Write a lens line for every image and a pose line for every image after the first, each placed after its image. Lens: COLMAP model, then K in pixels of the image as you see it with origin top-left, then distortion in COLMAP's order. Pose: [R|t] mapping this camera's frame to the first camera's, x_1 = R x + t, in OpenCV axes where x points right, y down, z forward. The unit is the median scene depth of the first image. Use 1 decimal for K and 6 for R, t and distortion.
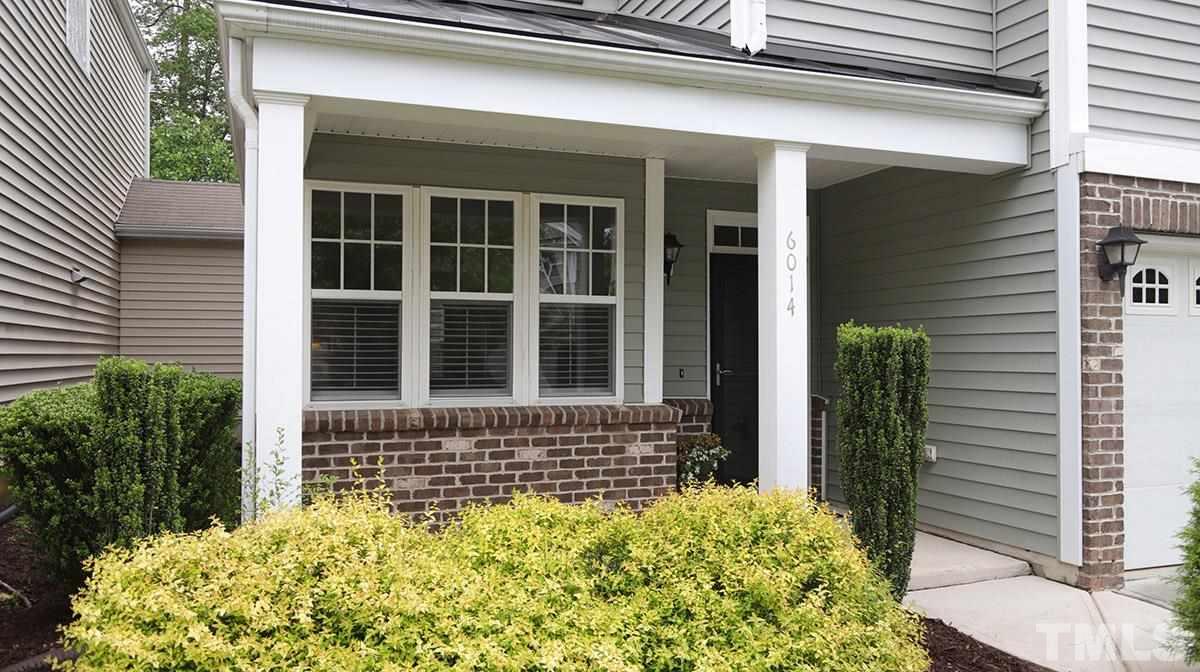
lens RADIAL K [[898.6, 0, 600.0], [0, 898.6, 336.0], [0, 0, 1]] dist [-0.002611, -0.001181]
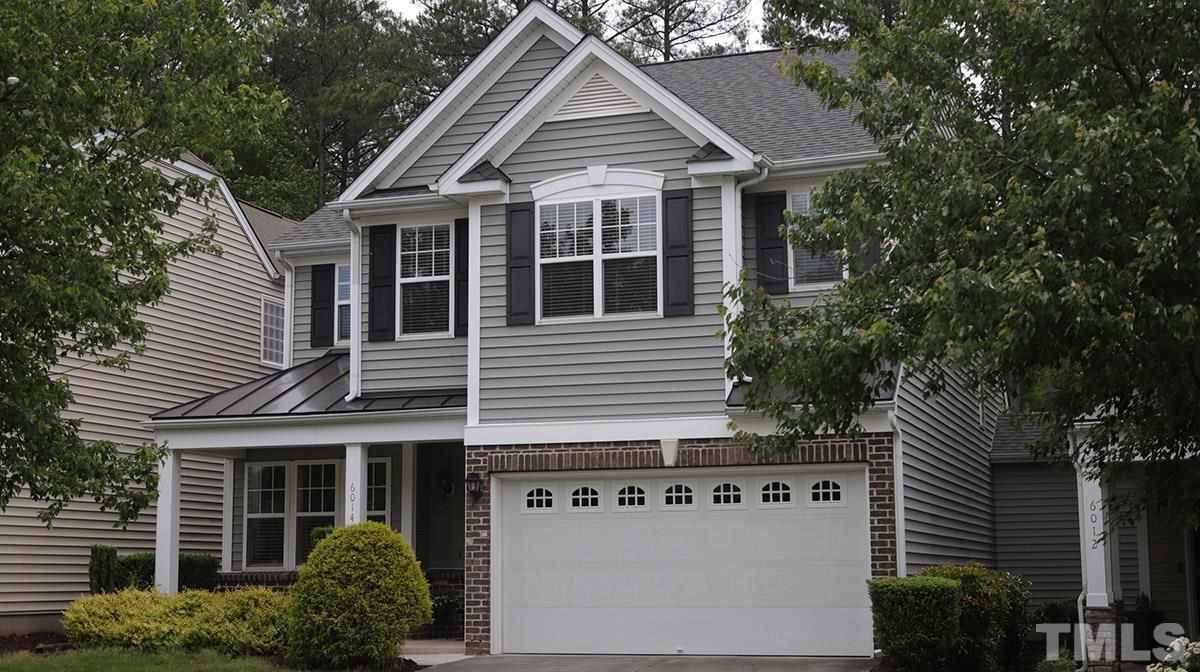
lens RADIAL K [[1689.5, 0, 600.0], [0, 1689.5, 336.0], [0, 0, 1]] dist [-0.000387, -0.046124]
pose [[0.777347, -0.097828, -0.621419, 3.022377], [0.023653, 0.991681, -0.126530, 0.058453], [0.628627, 0.083659, 0.773194, -1.697329]]
